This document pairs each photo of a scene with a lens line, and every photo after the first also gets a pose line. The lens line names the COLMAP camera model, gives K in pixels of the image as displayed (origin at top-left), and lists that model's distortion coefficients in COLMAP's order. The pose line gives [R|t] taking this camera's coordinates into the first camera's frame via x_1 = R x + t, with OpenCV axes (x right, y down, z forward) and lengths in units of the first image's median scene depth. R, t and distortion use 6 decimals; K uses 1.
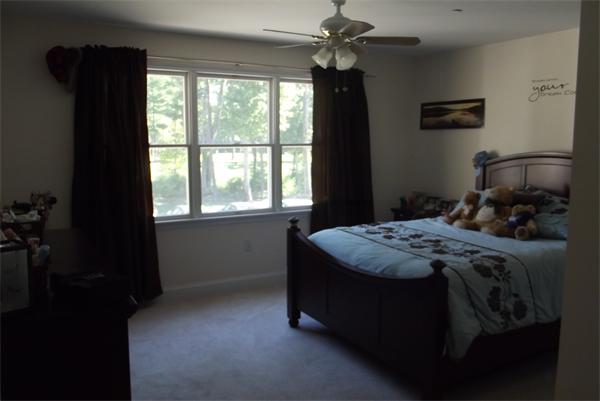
lens RADIAL K [[502.6, 0, 300.5], [0, 502.6, 200.8], [0, 0, 1]] dist [-0.014421, -0.006452]
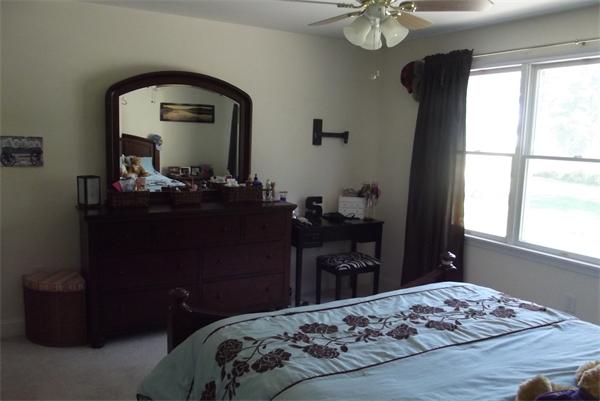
lens RADIAL K [[502.6, 0, 300.6], [0, 502.6, 199.2], [0, 0, 1]] dist [-0.014421, -0.006452]
pose [[0.013786, 0.134731, -0.990786, 0.632495], [-0.154083, 0.979331, 0.131030, -0.098727], [0.987962, 0.150857, 0.034261, 0.677682]]
